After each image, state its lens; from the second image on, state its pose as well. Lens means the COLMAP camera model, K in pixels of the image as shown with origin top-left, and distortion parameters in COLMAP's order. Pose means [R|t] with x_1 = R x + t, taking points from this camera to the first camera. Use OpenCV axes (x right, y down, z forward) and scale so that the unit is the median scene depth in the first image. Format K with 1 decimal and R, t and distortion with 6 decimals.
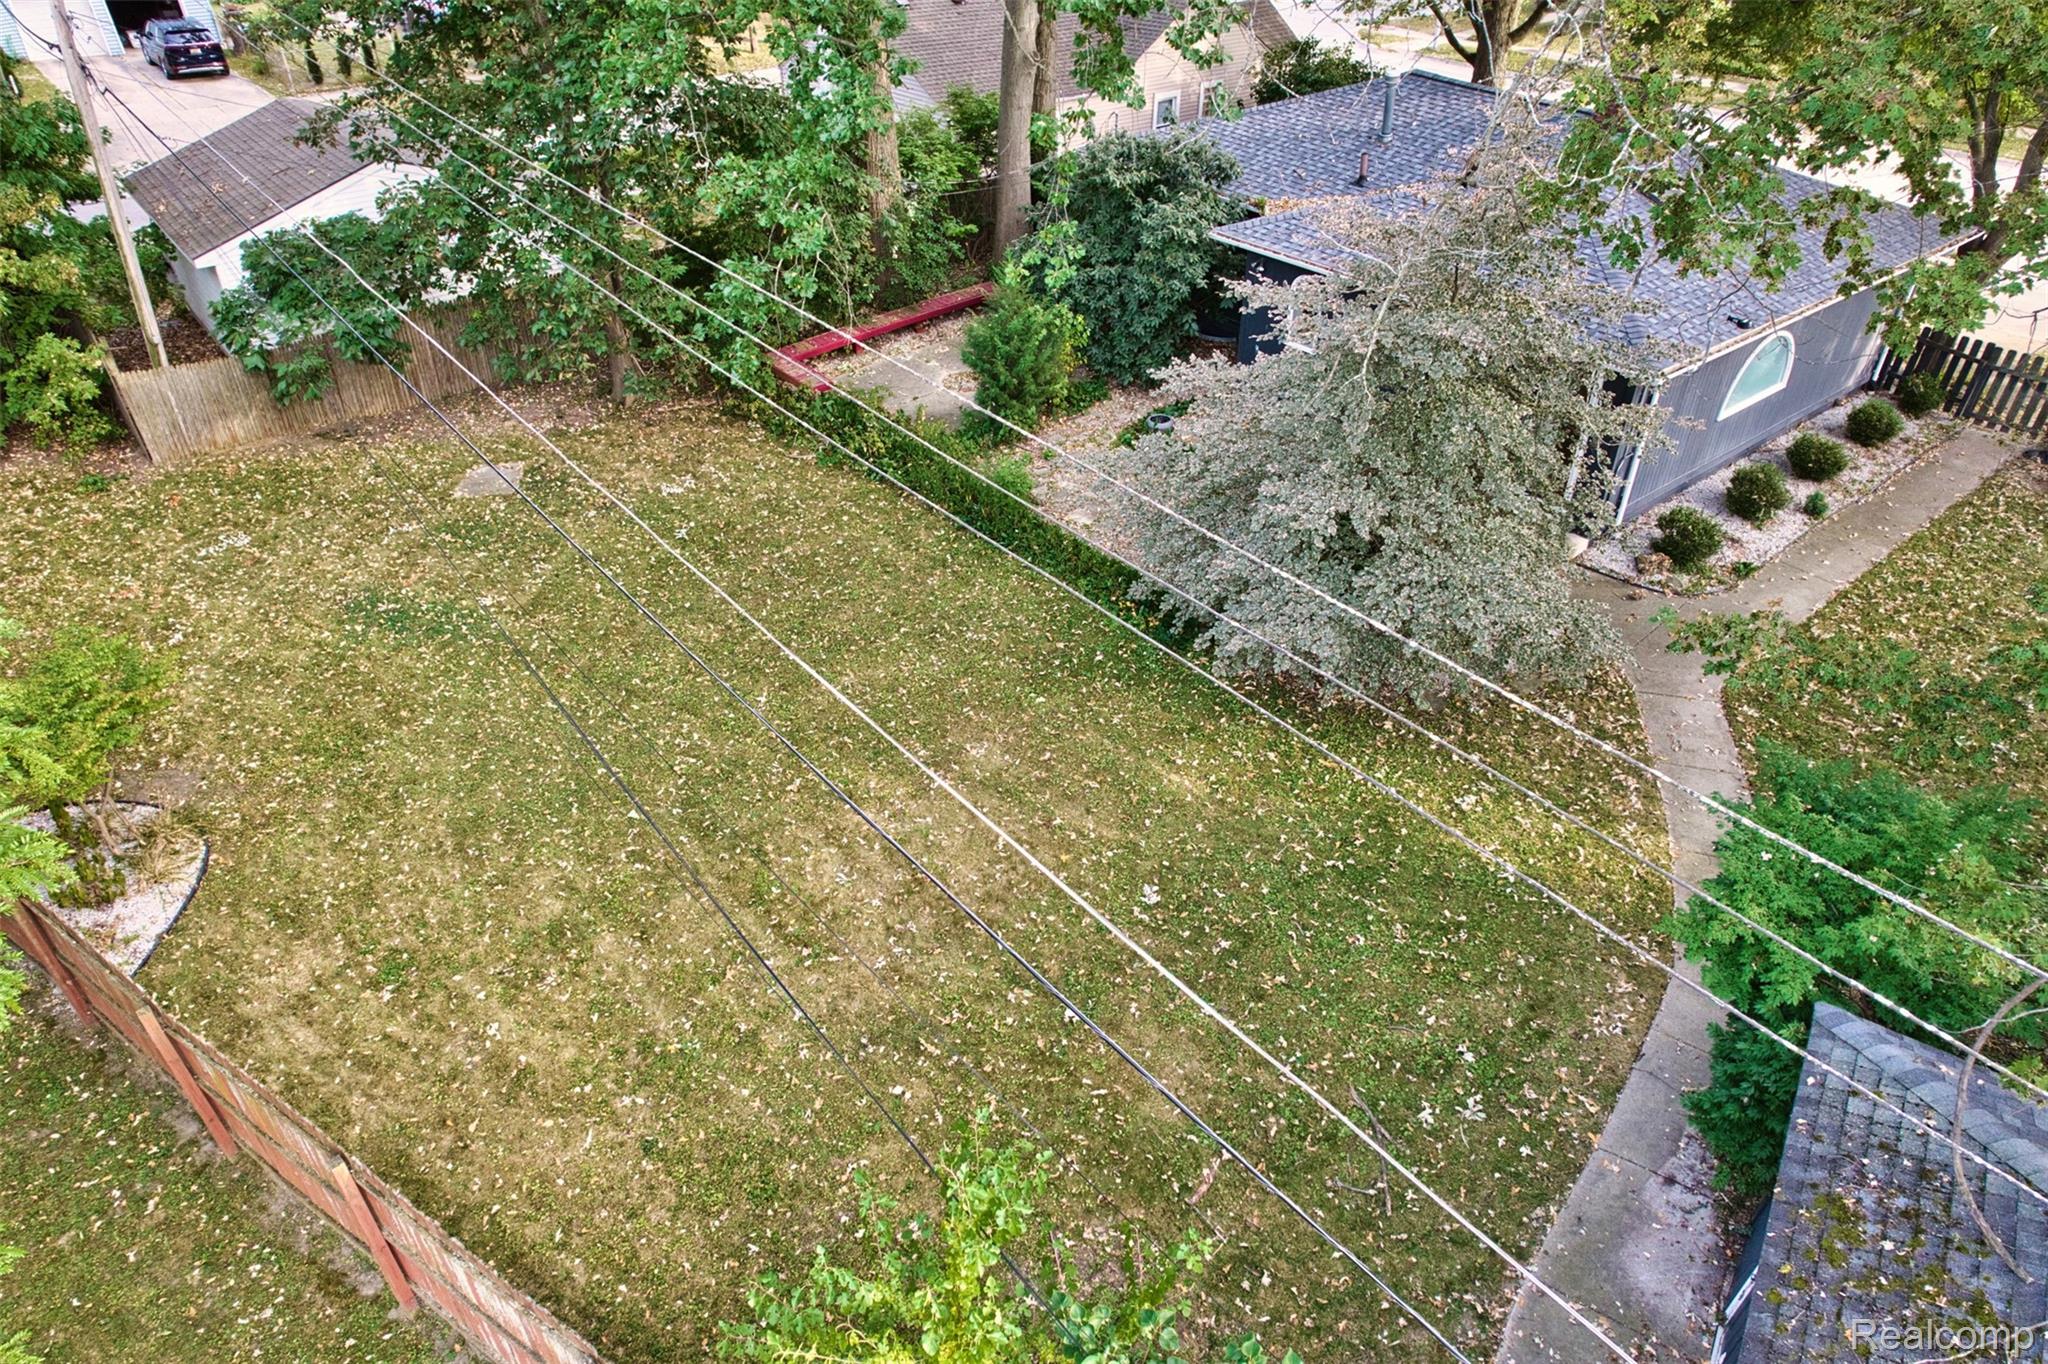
lens RADIAL K [[1312.5, 0, 1014.1], [0, 1312.5, 689.9], [0, 0, 1]] dist [-0.054840, 0.001398]
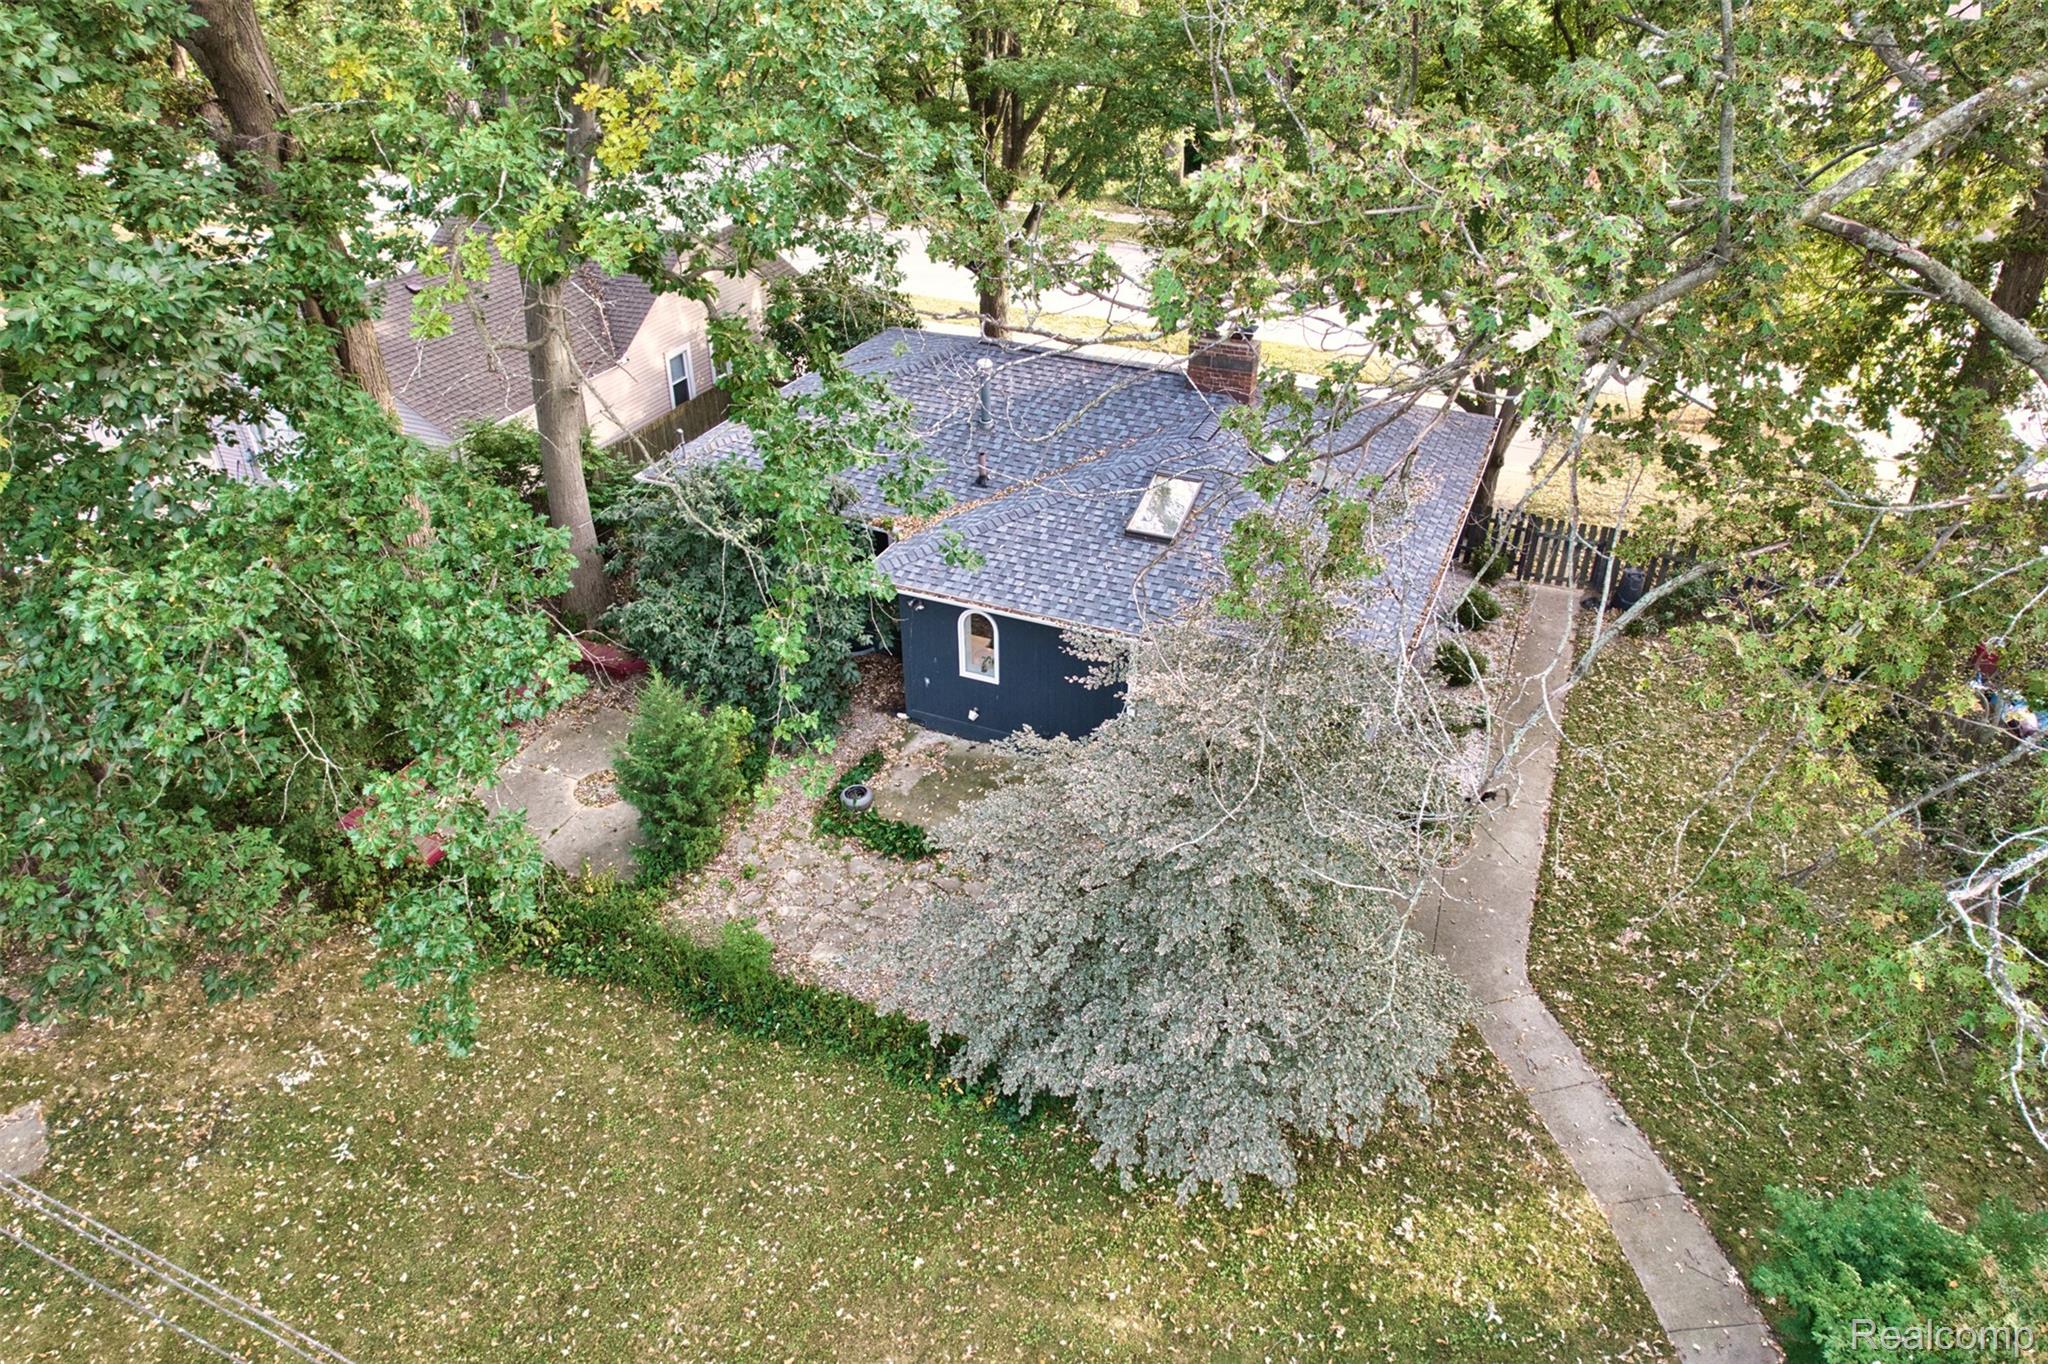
lens RADIAL K [[1330.9, 0, 1040.9], [0, 1330.9, 679.6], [0, 0, 1]] dist [-0.080962, 0.072123]
pose [[0.890137, -0.241320, 0.386551, -0.154989], [0.267588, 0.963421, -0.014738, -0.340618], [-0.368854, 0.116555, 0.922150, 0.162950]]
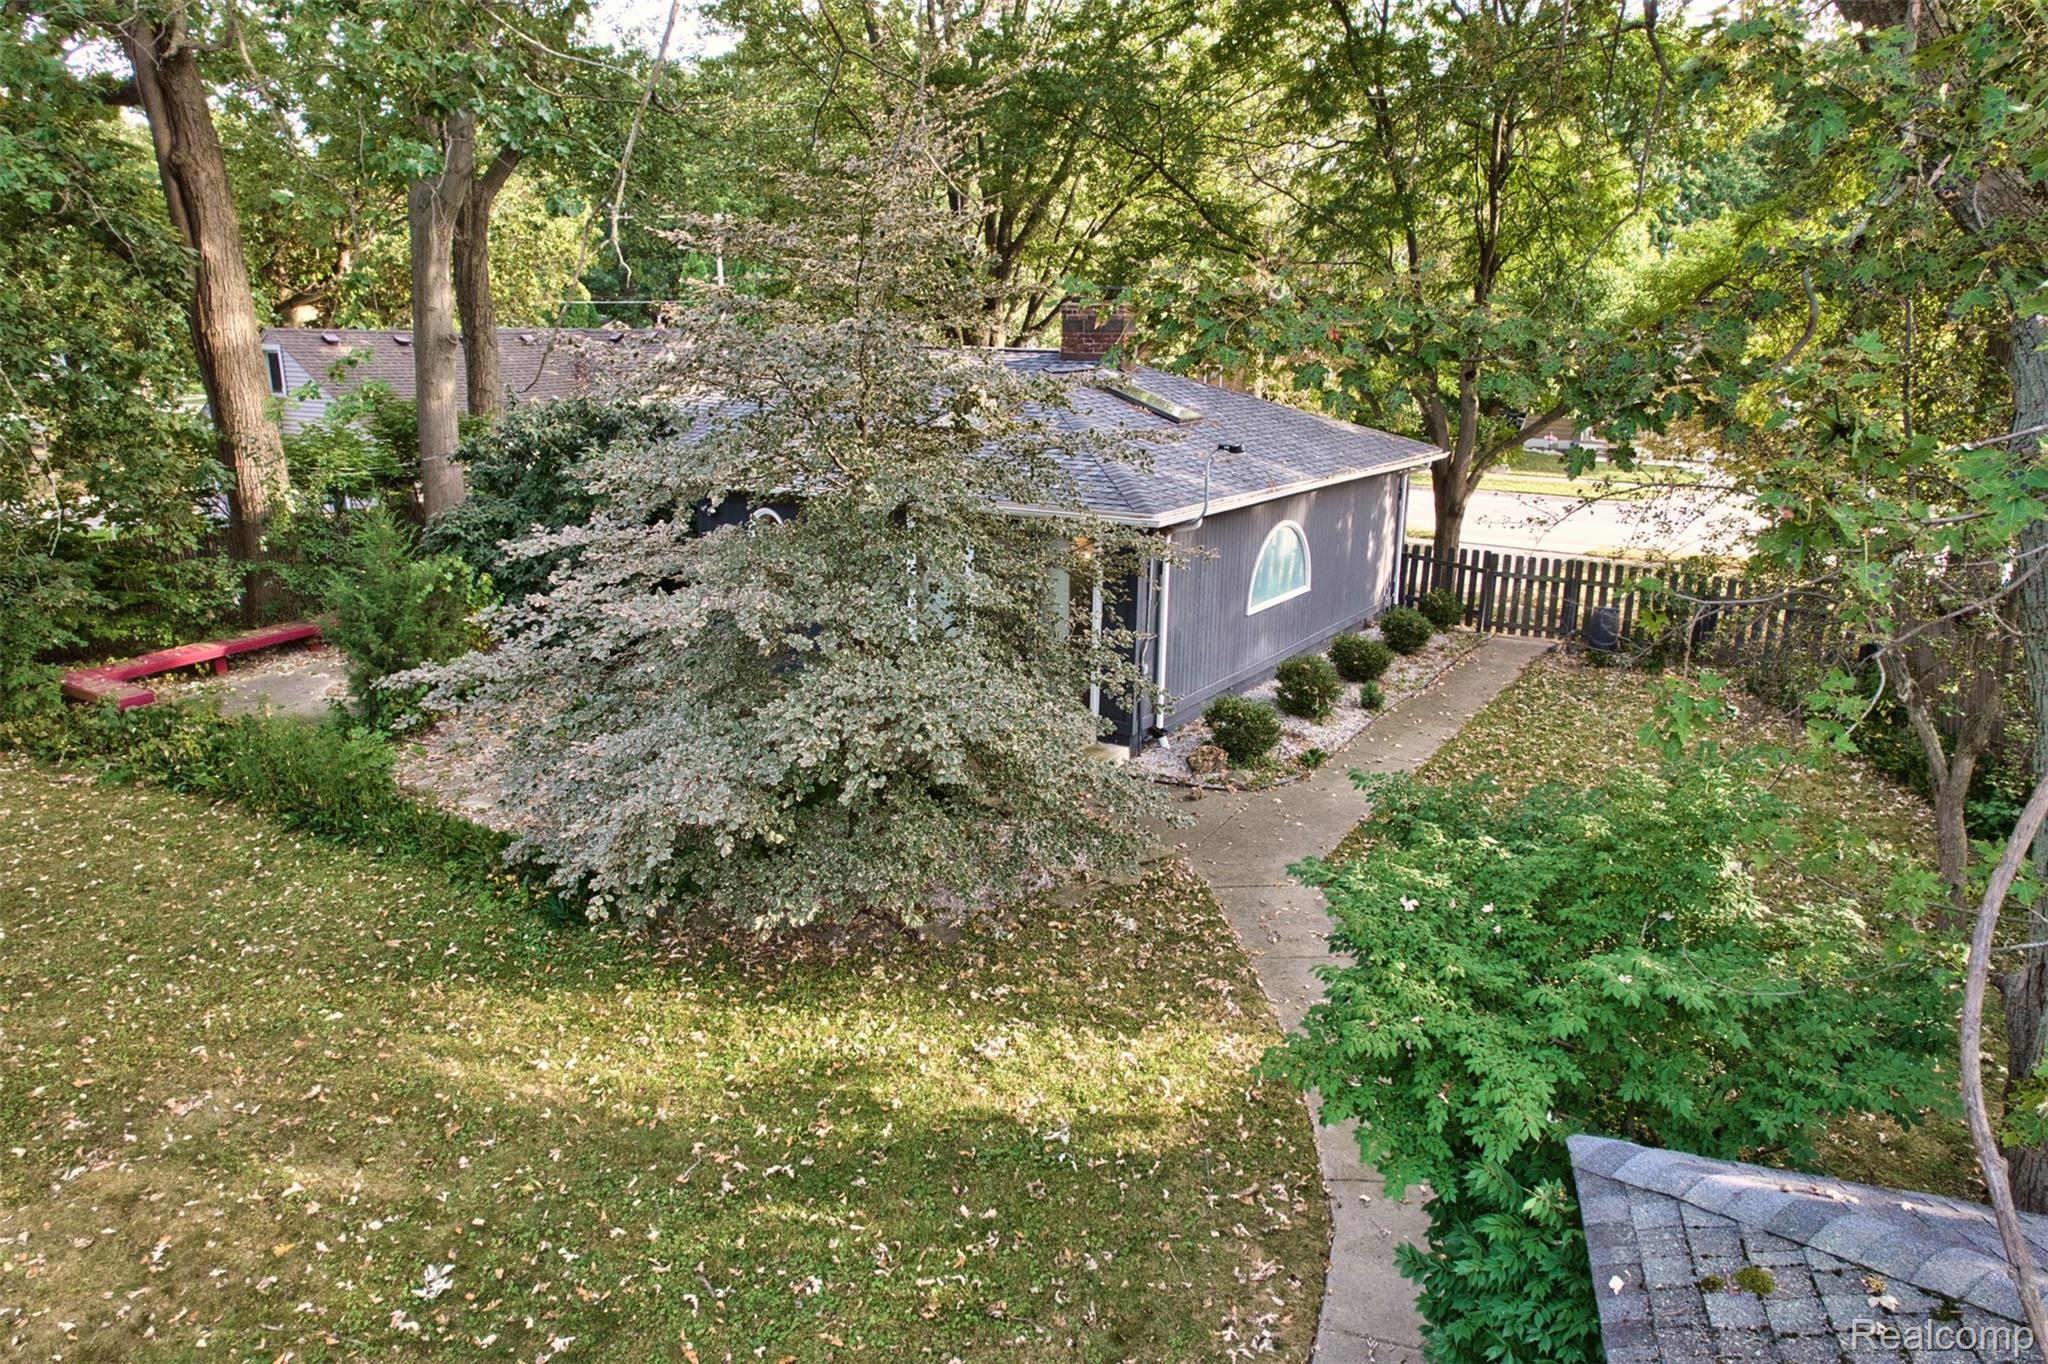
lens RADIAL K [[1320.0, 0, 1024.0], [0, 1320.0, 682.0], [0, 0, 1]] dist [-0.056401, 0.026731]
pose [[0.952089, -0.077018, 0.295965, 0.173452], [0.175123, 0.930692, -0.321161, 0.123753], [-0.250717, 0.357604, 0.899589, 0.324136]]
